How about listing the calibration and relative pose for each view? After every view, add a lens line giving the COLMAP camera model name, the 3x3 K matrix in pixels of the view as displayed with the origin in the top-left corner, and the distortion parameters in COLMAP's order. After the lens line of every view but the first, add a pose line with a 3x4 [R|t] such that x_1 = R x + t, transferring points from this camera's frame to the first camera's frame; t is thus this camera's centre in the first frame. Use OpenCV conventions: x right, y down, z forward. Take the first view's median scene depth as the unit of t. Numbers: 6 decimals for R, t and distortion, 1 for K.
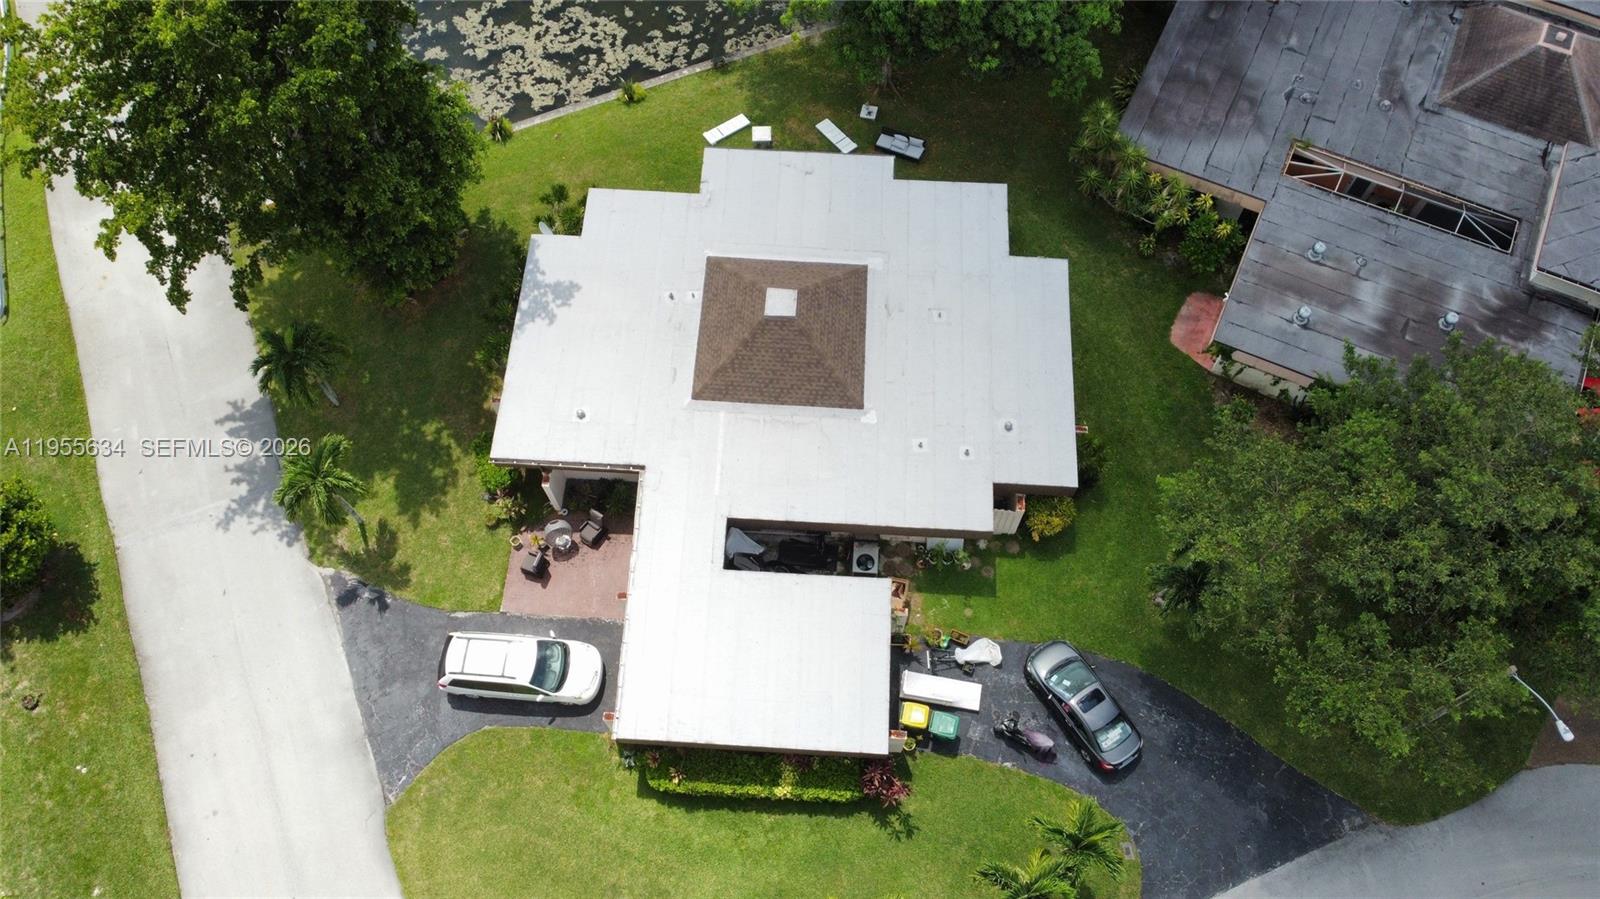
lens RADIAL K [[1211.7, 0, 799.9], [0, 1211.7, 450.9], [0, 0, 1]] dist [-0.019289, 0.004326]
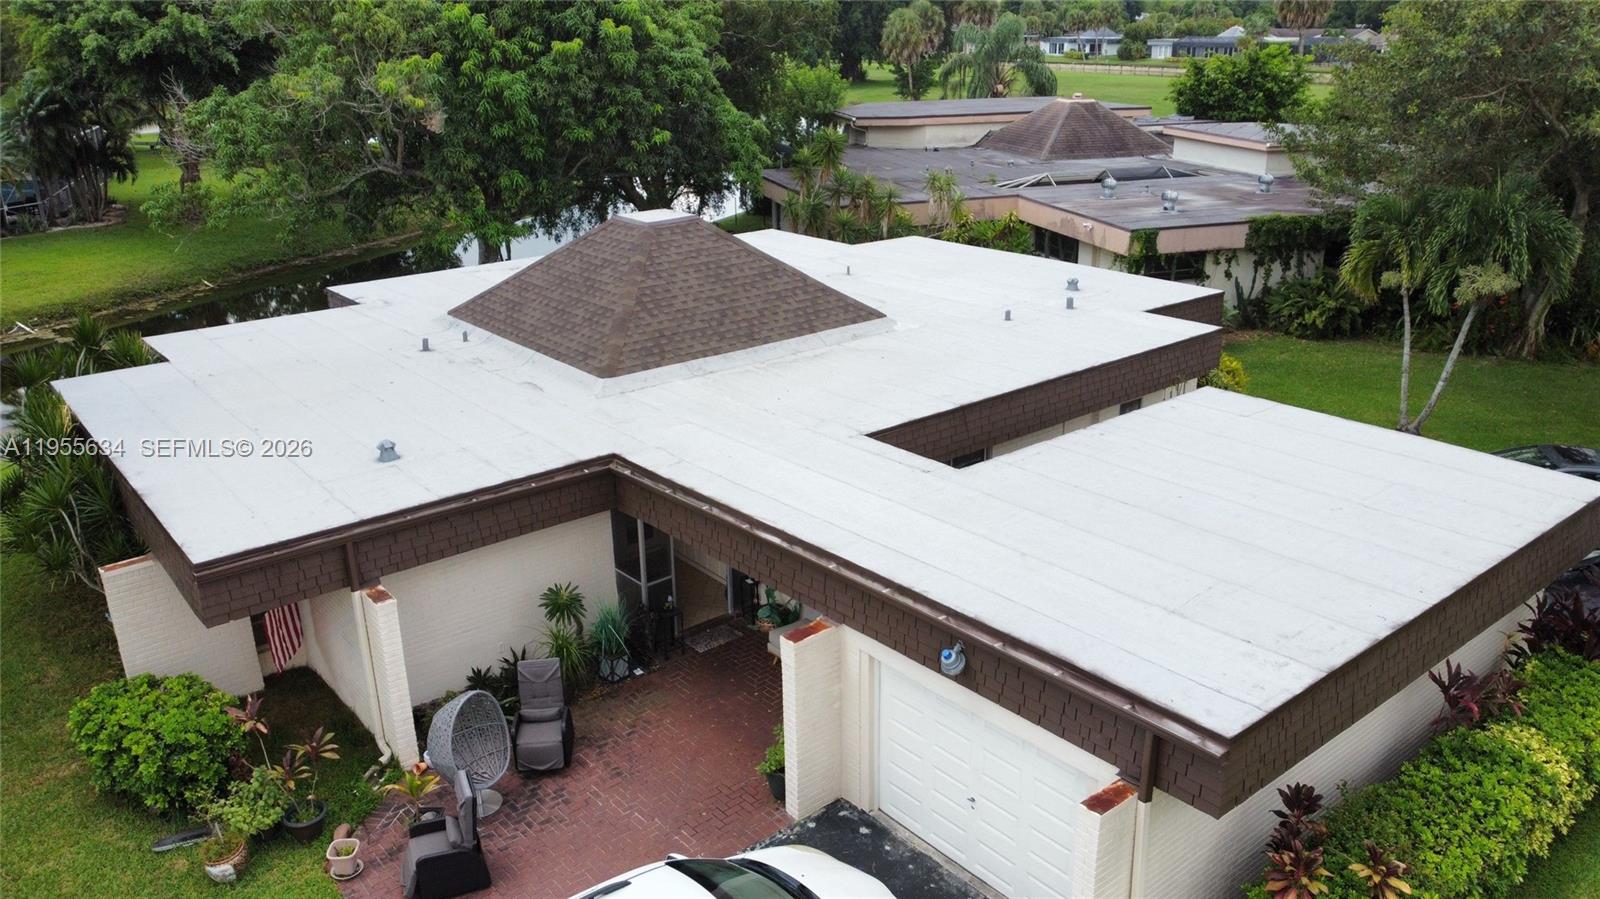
lens RADIAL K [[1211.7, 0, 800.4], [0, 1211.7, 444.1], [0, 0, 1]] dist [-0.019289, 0.004326]
pose [[0.735391, -0.232895, 0.636365, -0.318199], [0.617095, 0.618173, -0.486884, 0.229437], [-0.279991, 0.750747, 0.598317, 0.703972]]
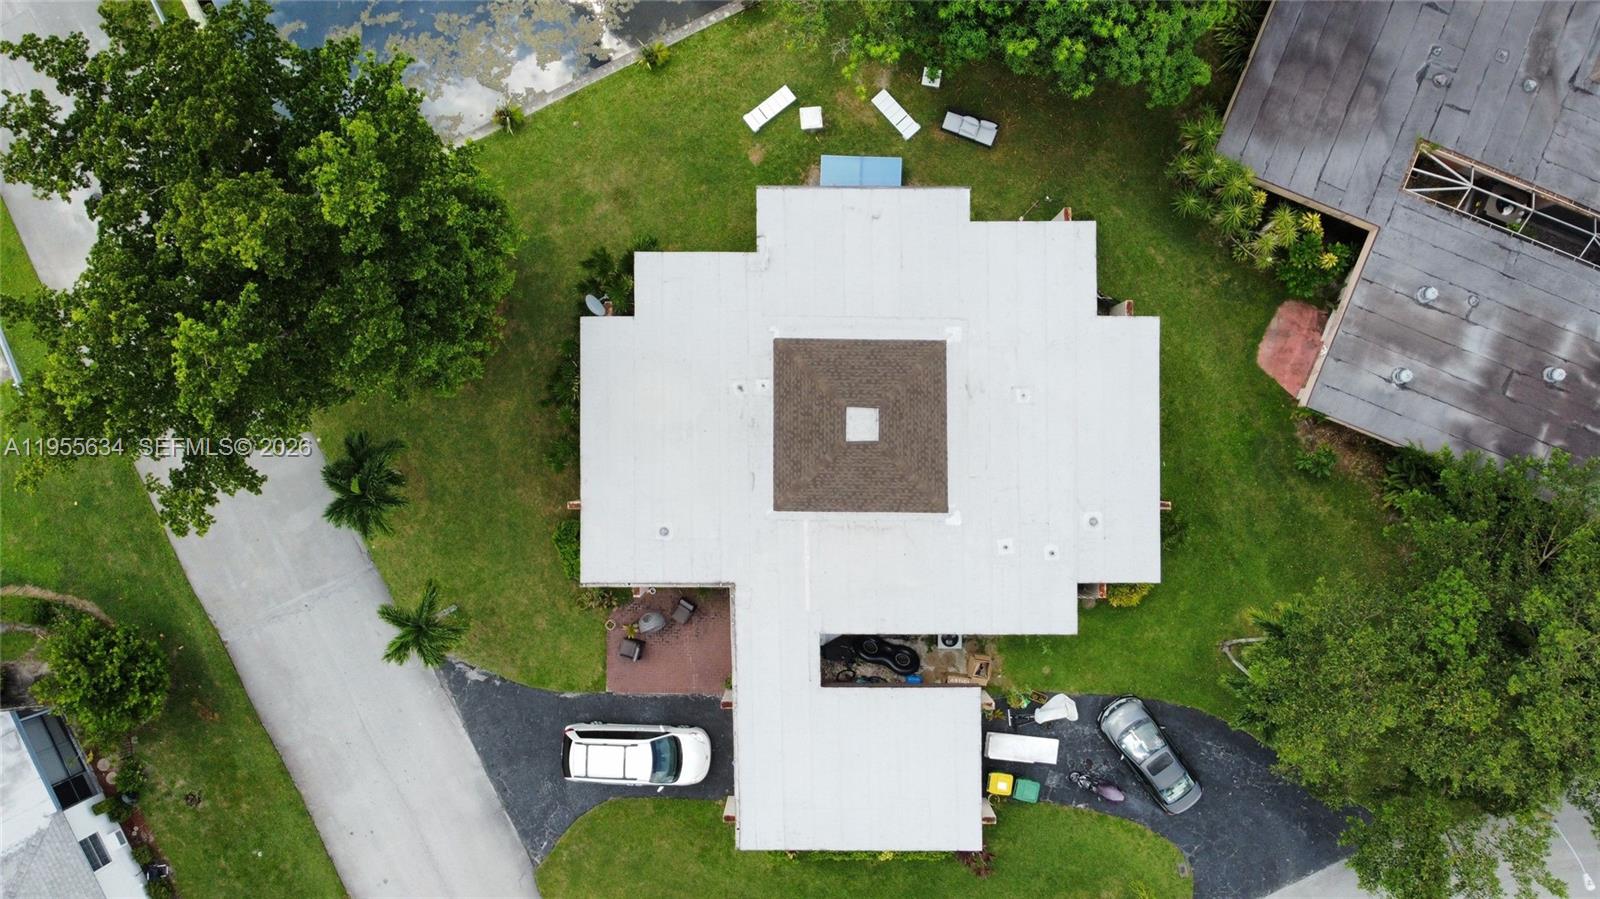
lens RADIAL K [[1211.7, 0, 799.7], [0, 1211.7, 447.4], [0, 0, 1]] dist [-0.019289, 0.004326]
pose [[0.998177, -0.060254, -0.003547, -0.059825], [0.055951, 0.901652, 0.428827, -0.495656], [-0.022640, -0.428243, 0.903380, 0.124236]]
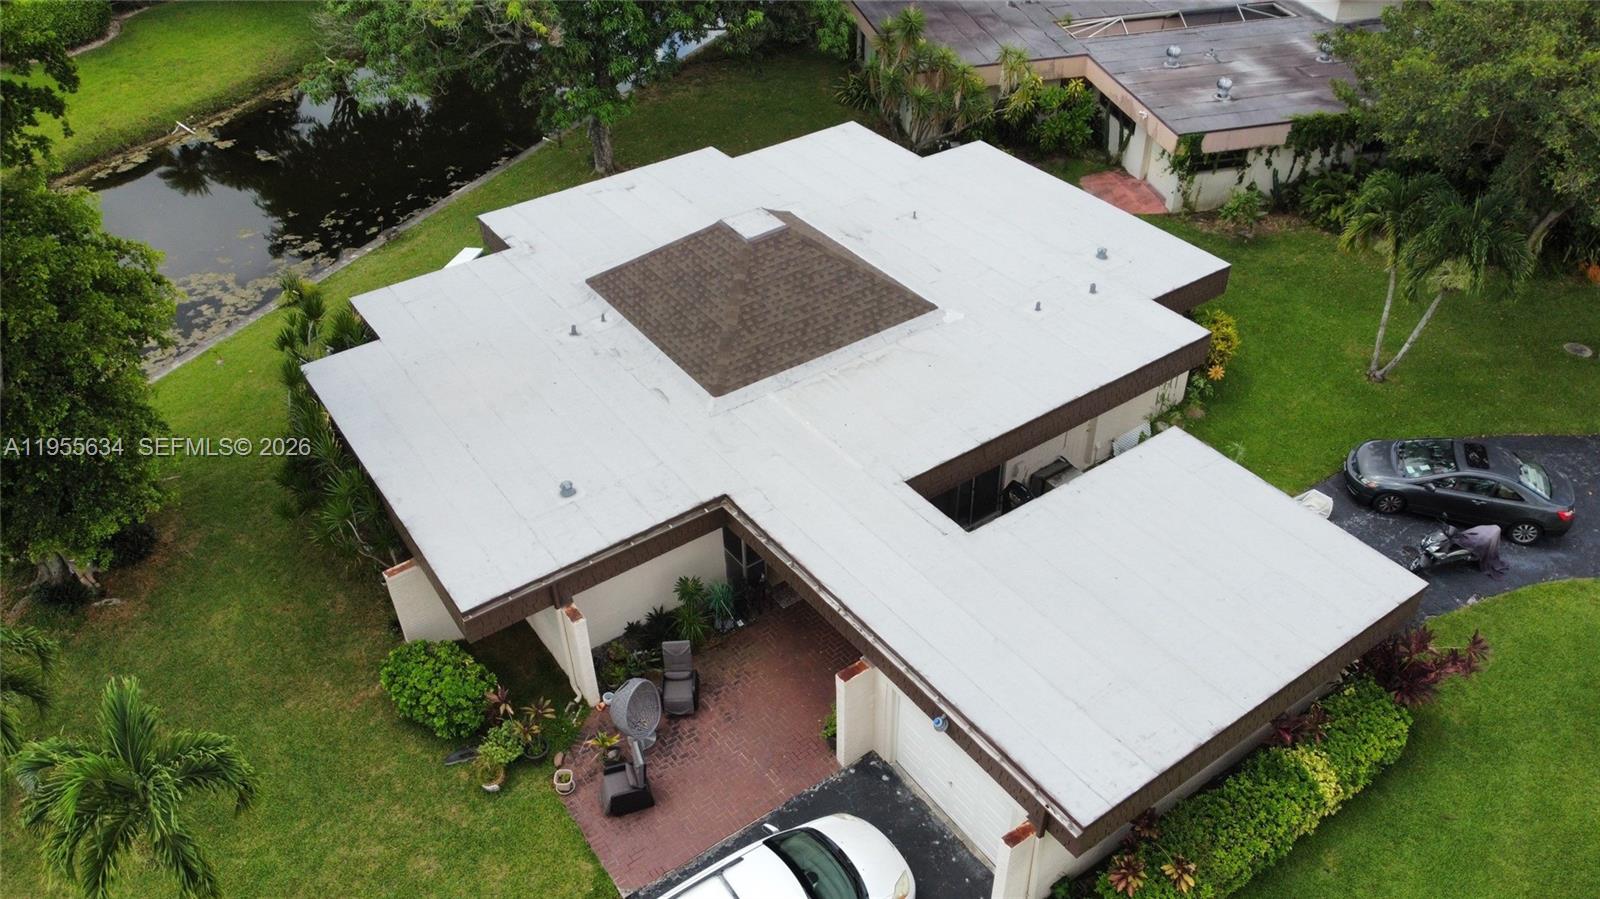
lens RADIAL K [[1211.7, 0, 799.8], [0, 1211.7, 446.7], [0, 0, 1]] dist [-0.019289, 0.004326]
pose [[0.783051, -0.387094, 0.486816, -0.346337], [0.566946, 0.766092, -0.302780, 0.175050], [-0.255741, 0.513090, 0.819350, 0.494335]]
